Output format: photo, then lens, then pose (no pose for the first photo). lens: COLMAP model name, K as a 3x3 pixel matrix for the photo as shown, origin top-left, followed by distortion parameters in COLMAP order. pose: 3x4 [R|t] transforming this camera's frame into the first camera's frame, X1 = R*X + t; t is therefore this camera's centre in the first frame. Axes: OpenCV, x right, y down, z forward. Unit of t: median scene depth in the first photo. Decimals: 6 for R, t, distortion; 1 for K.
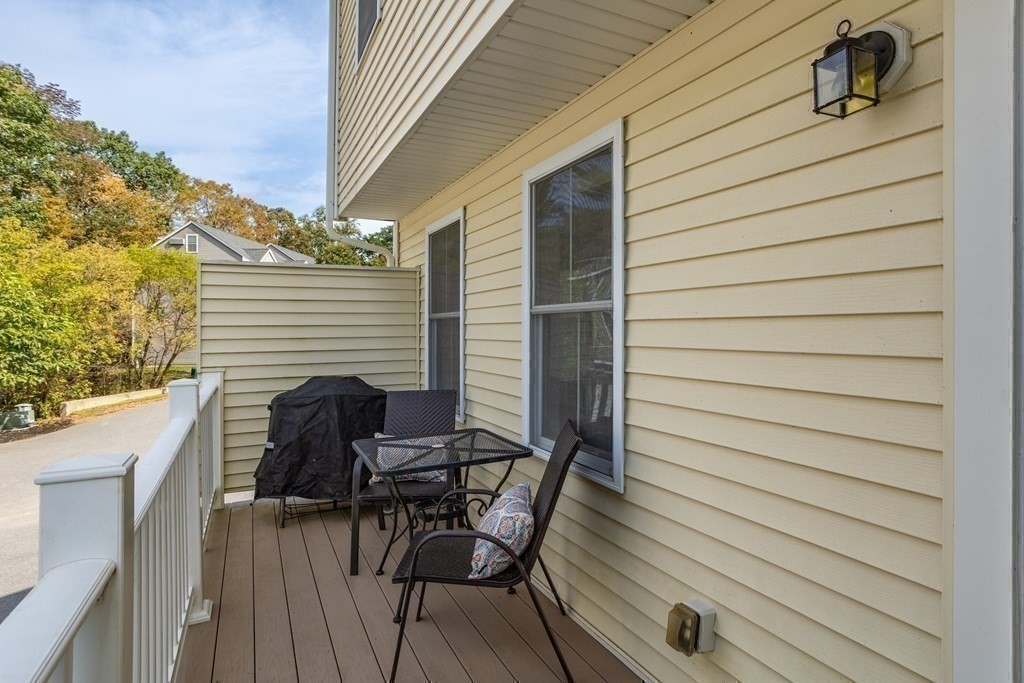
lens RADIAL K [[573.4, 0, 512.2], [0, 573.4, 329.2], [0, 0, 1]] dist [0.004346, 0.001660]
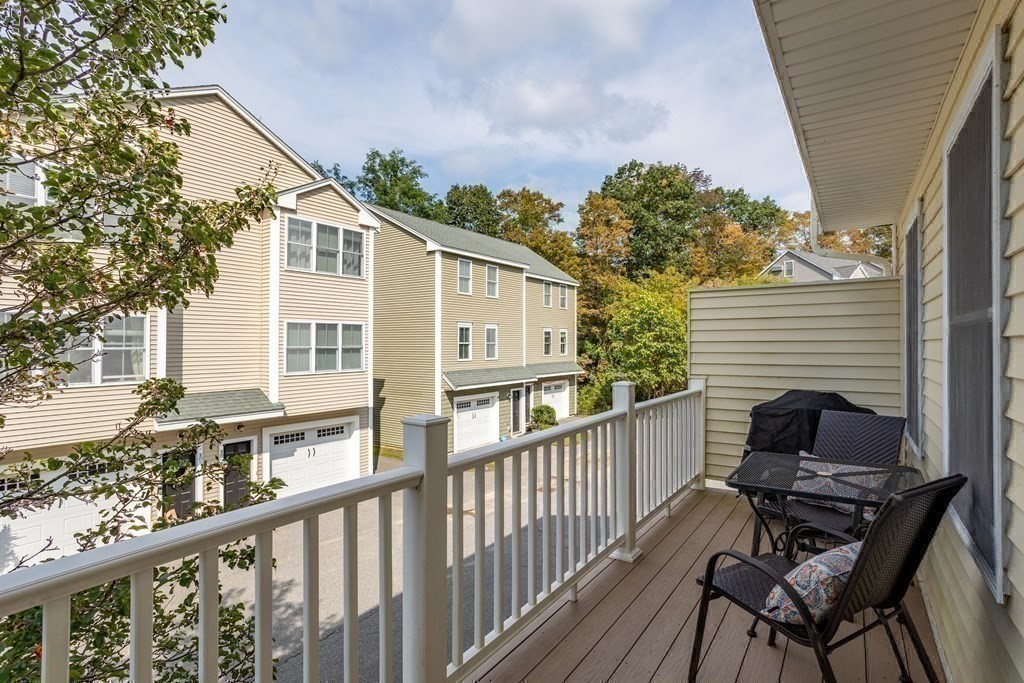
lens RADIAL K [[508.0, 0, 517.7], [0, 508.0, 328.4], [0, 0, 1]] dist [-0.037200, 0.024887]
pose [[0.463015, -0.021489, -0.886090, 0.095371], [-0.002283, 0.999674, -0.025437, -0.001983], [0.886348, 0.013801, 0.462815, 0.051784]]
